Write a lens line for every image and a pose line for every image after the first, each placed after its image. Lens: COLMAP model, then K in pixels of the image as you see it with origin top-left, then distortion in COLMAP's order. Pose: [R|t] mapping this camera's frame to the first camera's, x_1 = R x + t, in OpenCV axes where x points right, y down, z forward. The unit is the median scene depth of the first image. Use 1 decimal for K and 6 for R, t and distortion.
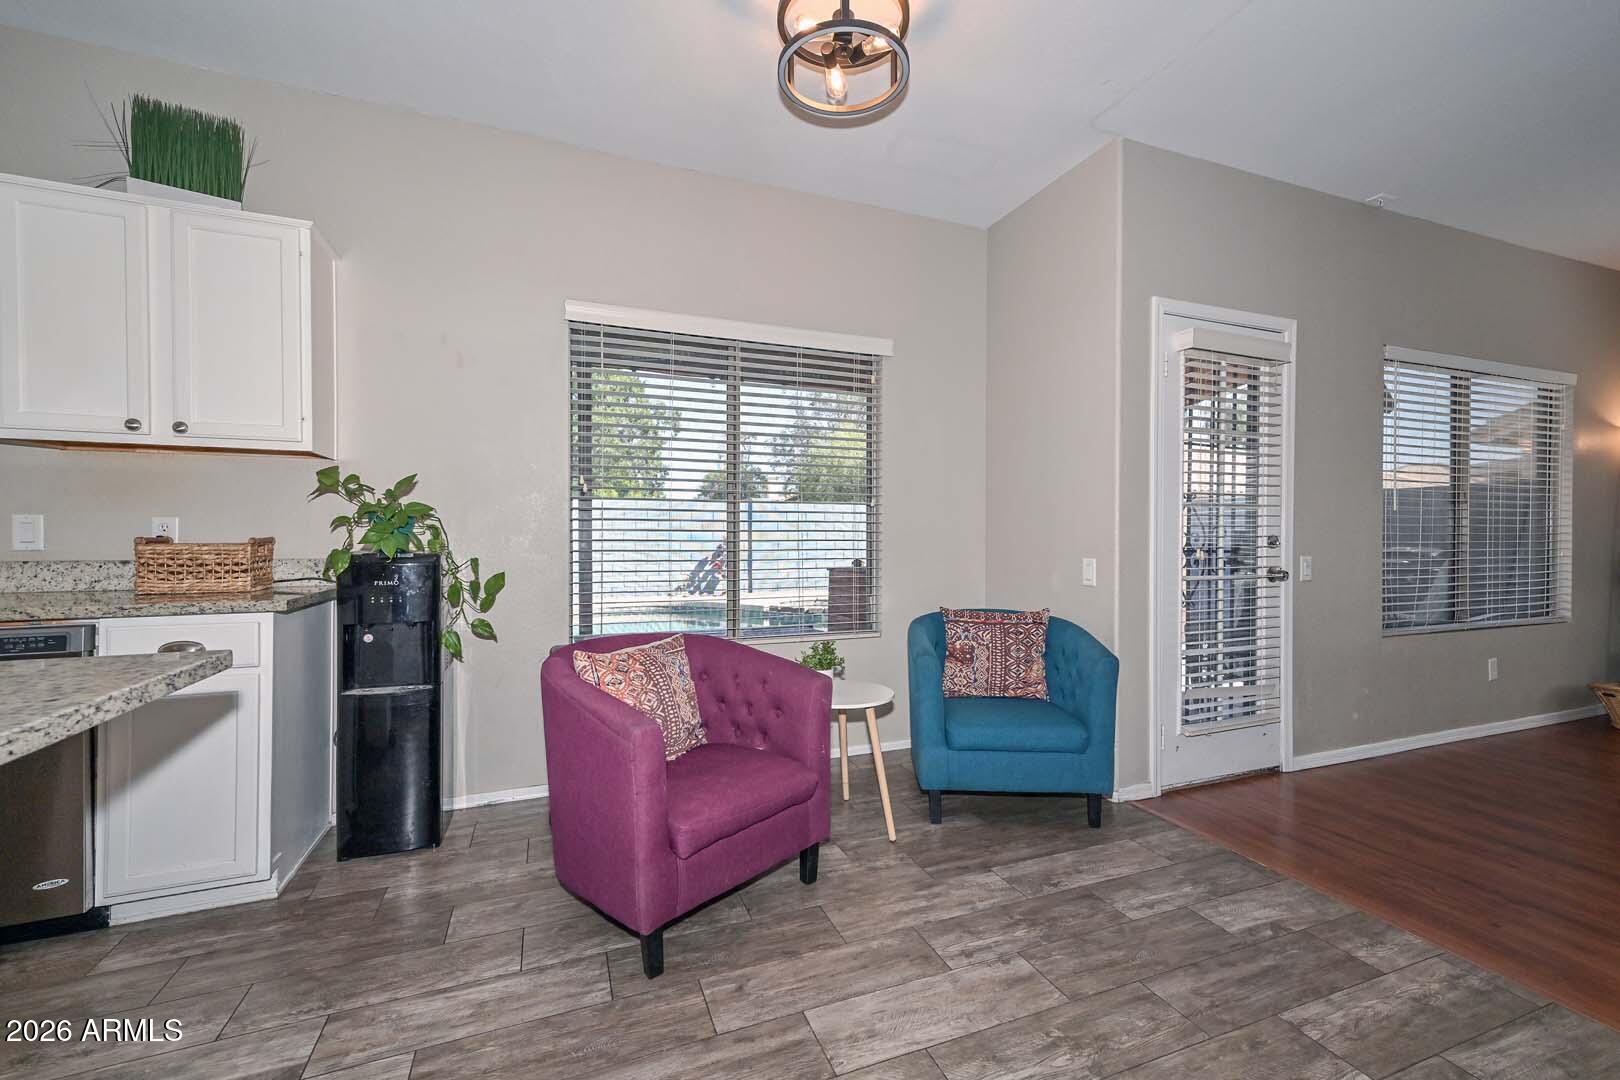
lens RADIAL K [[678.5, 0, 814.4], [0, 678.5, 546.4], [0, 0, 1]] dist [0.010250, 0.000382]
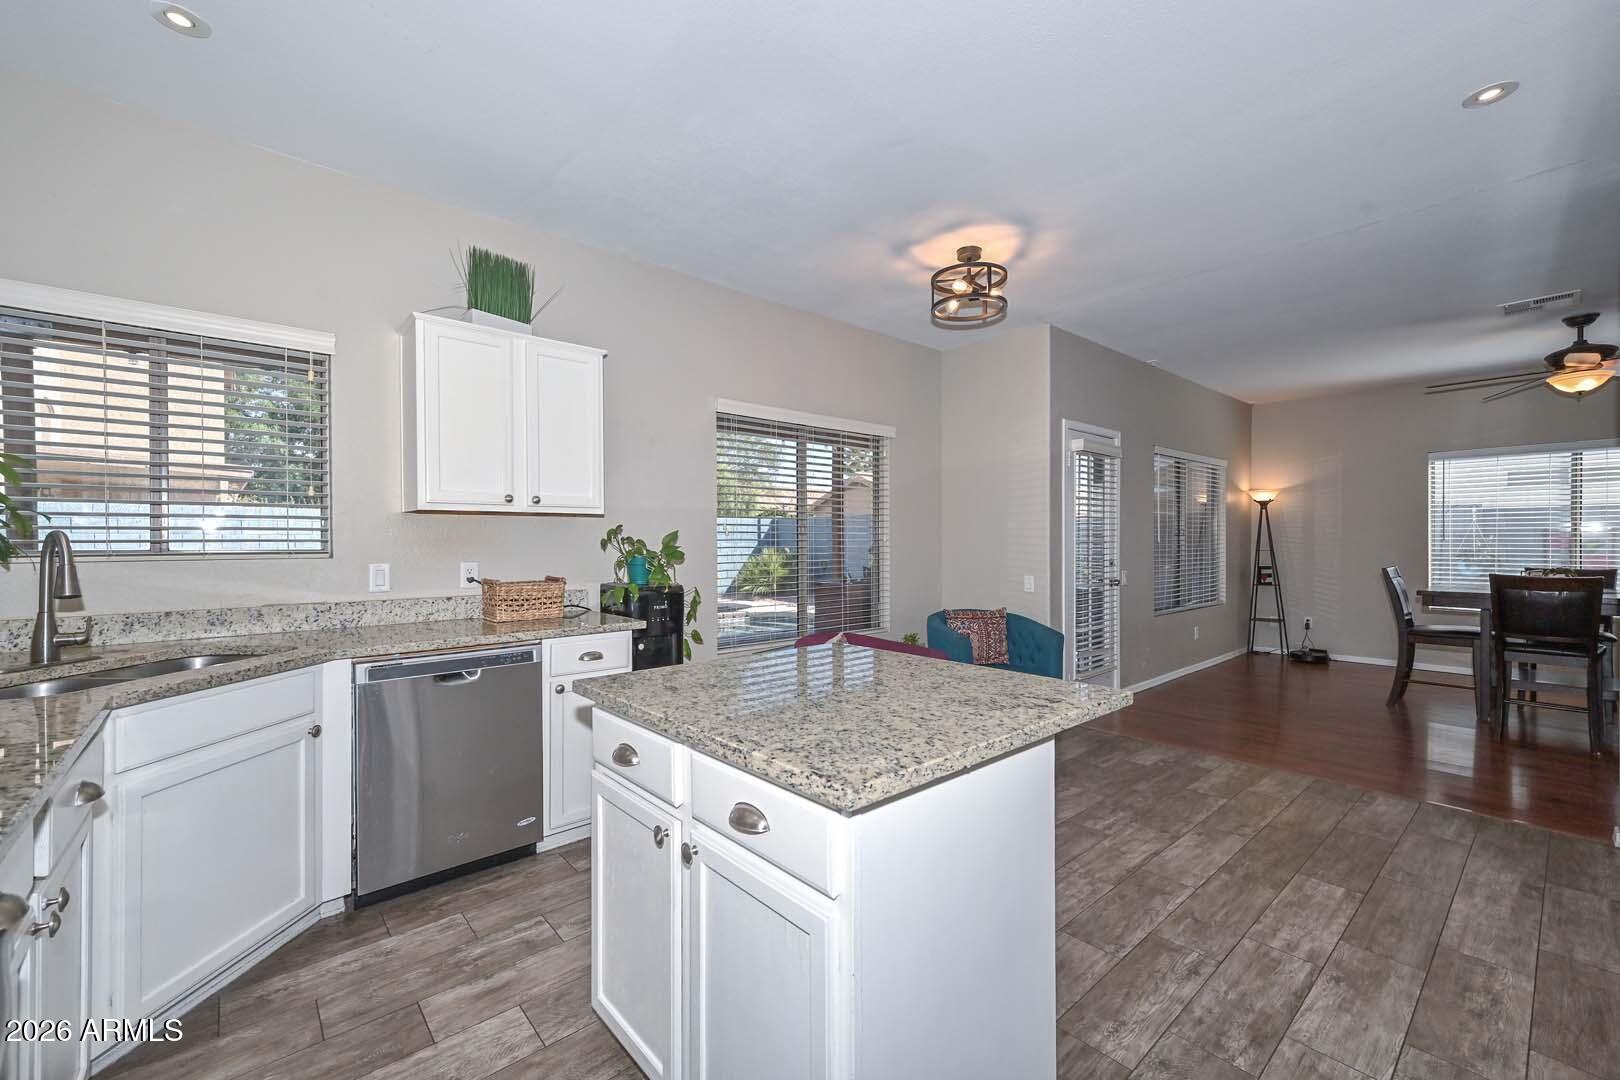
lens RADIAL K [[678.5, 0, 804.7], [0, 678.5, 548.2], [0, 0, 1]] dist [0.010250, 0.000382]
pose [[0.941216, -0.008665, 0.337693, -0.817188], [0.009287, 0.999957, -0.000227, -0.066548], [-0.337677, 0.003350, 0.941256, -0.440853]]
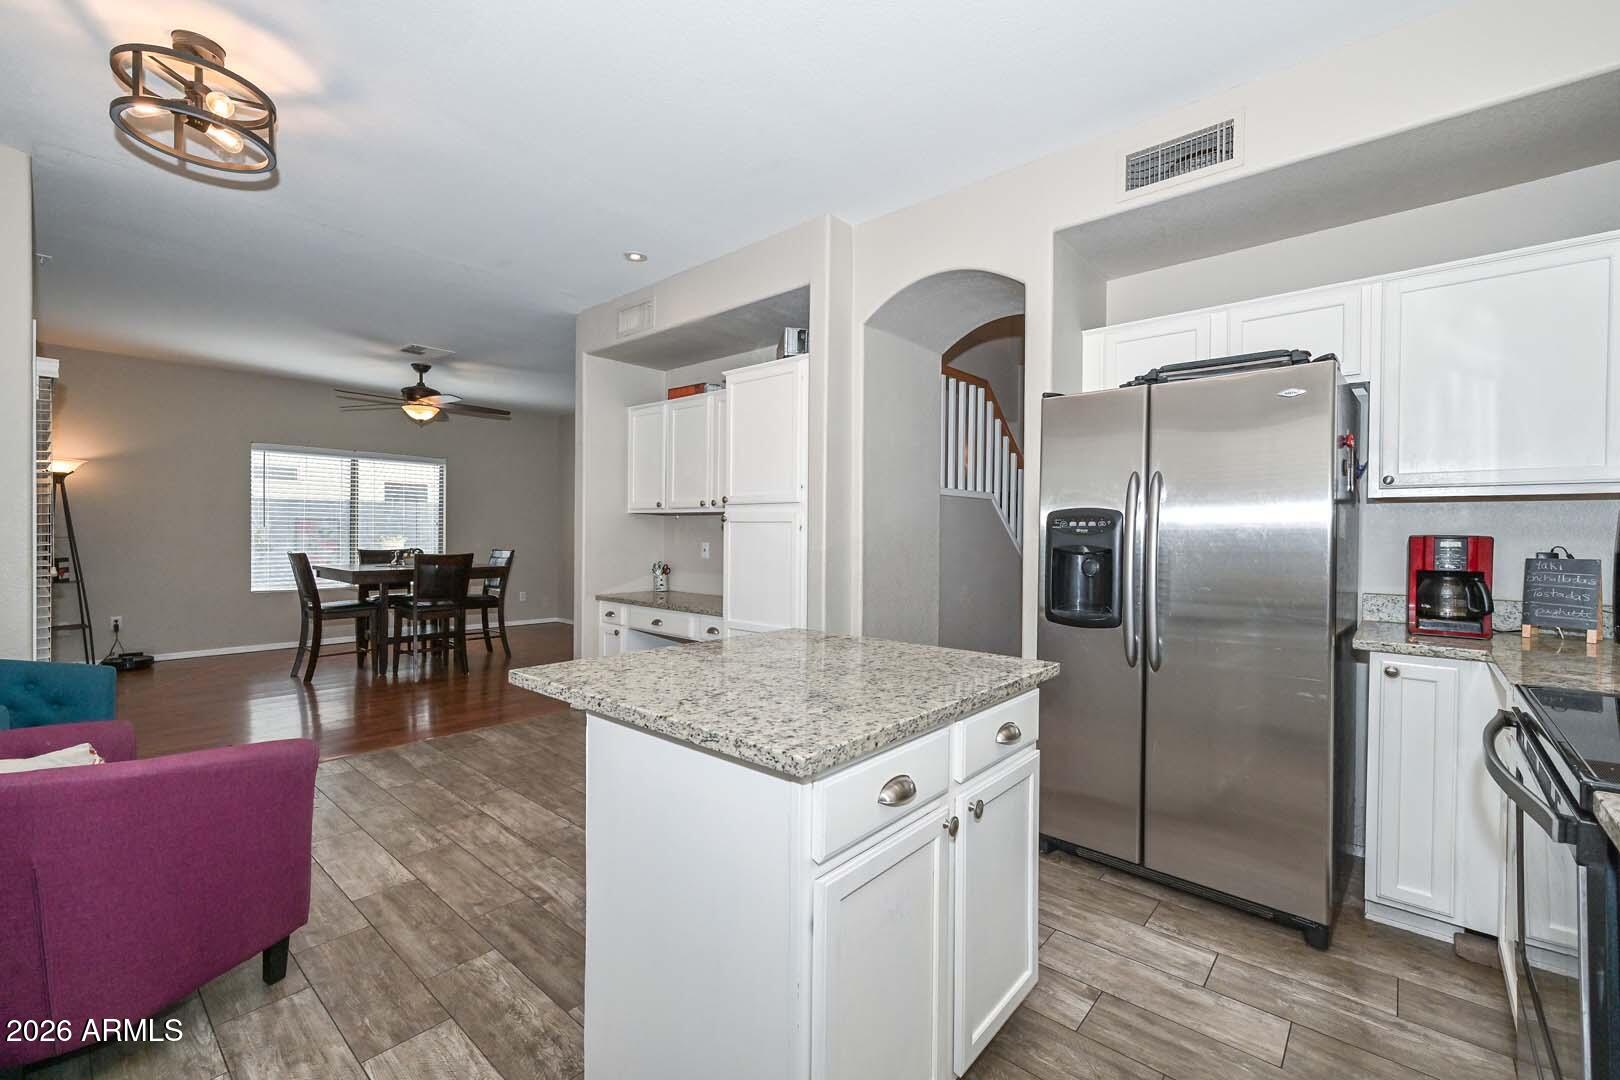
lens RADIAL K [[678.5, 0, 834.2], [0, 678.5, 536.5], [0, 0, 1]] dist [0.010250, 0.000382]
pose [[-0.488610, -0.012128, 0.872418, -1.197254], [0.002252, 0.999883, 0.015161, -0.071749], [-0.872499, 0.009373, -0.488525, 0.550696]]
